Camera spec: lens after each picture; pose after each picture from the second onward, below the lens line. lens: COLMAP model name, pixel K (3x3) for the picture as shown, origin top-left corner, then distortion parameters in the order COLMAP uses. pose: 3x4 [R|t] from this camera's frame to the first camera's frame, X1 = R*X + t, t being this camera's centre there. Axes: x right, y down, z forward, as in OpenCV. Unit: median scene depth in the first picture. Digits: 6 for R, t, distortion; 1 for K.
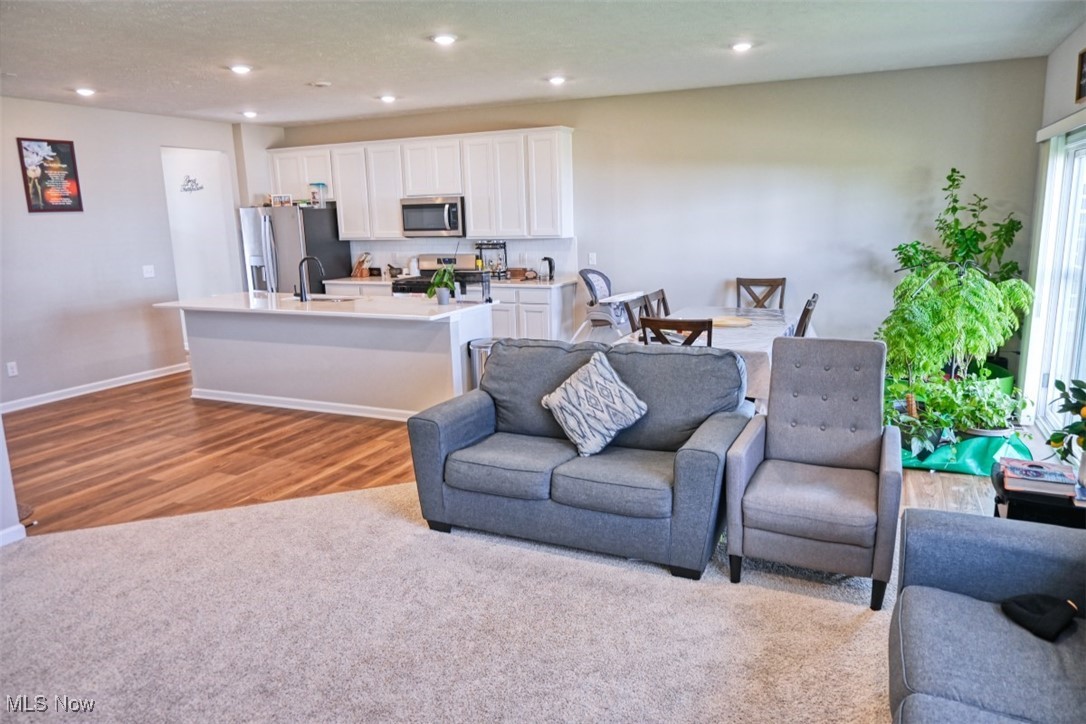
lens RADIAL K [[735.6, 0, 534.4], [0, 735.6, 368.3], [0, 0, 1]] dist [-0.008394, 0.002641]
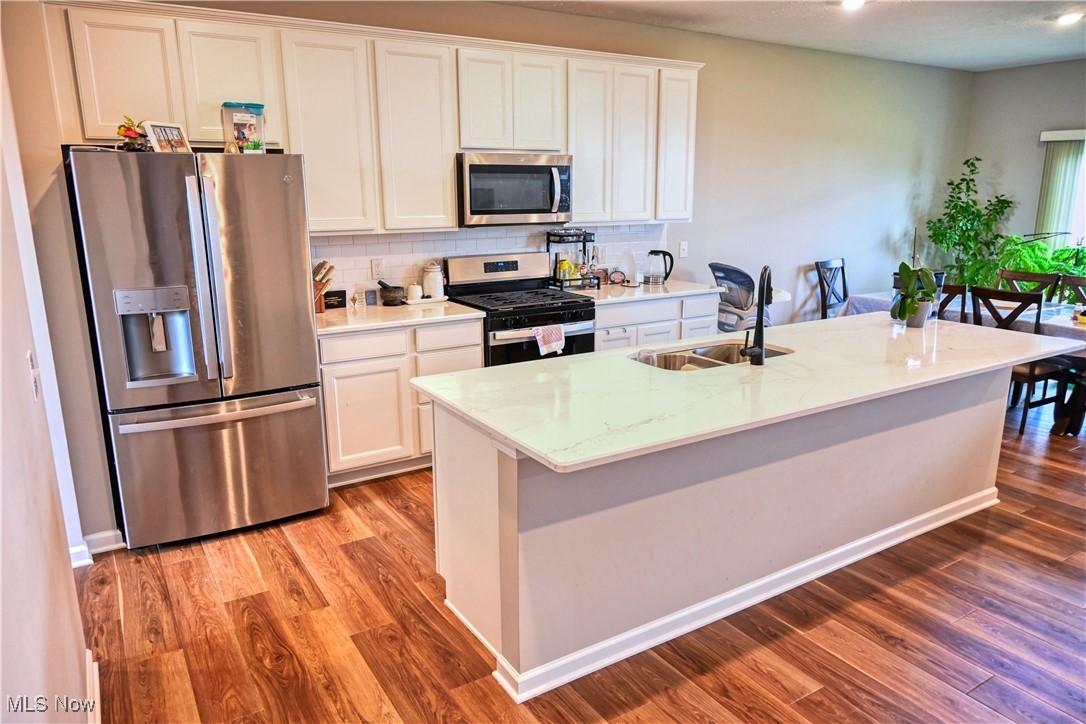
lens RADIAL K [[756.8, 0, 526.4], [0, 756.8, 361.2], [0, 0, 1]] dist [-0.003763, -0.000052]
pose [[0.540244, -0.168457, 0.824475, -0.637616], [0.162010, 0.982250, 0.094535, -0.131181], [-0.825766, 0.082501, 0.557946, 0.687444]]
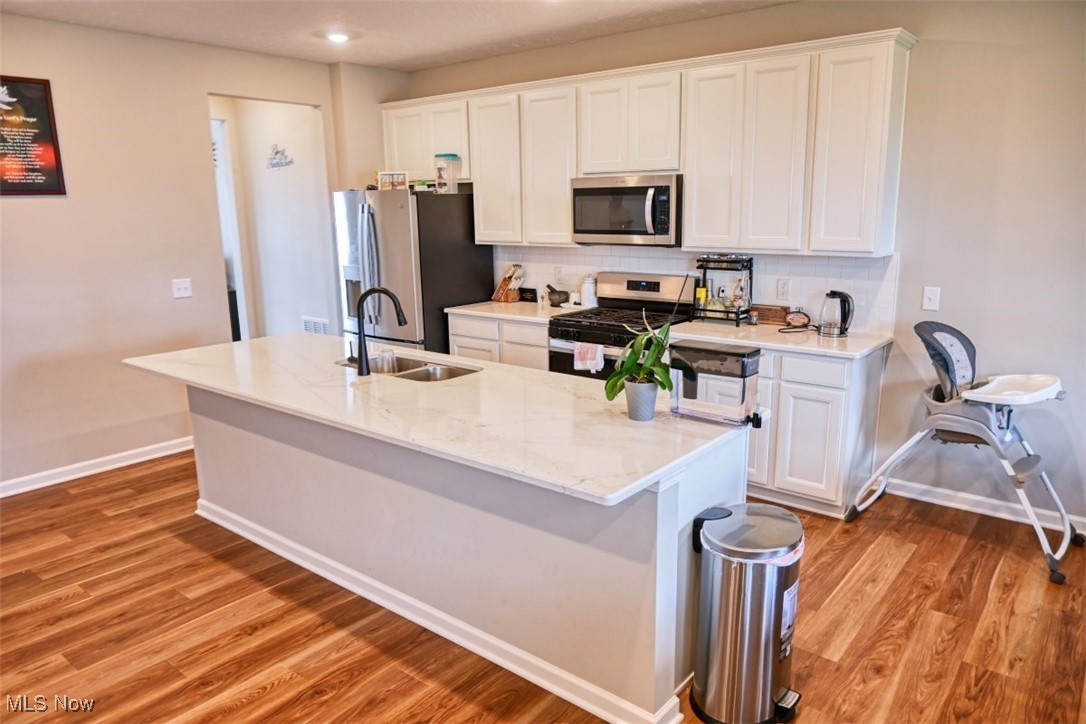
lens RADIAL K [[738.9, 0, 543.0], [0, 738.9, 362.0], [0, 0, 1]] dist [-0.006173, 0.000483]
pose [[0.972059, 0.061290, -0.226596, -0.062386], [-0.059866, 0.998120, 0.013156, -0.092064], [0.226976, 0.000777, 0.973900, 0.426564]]
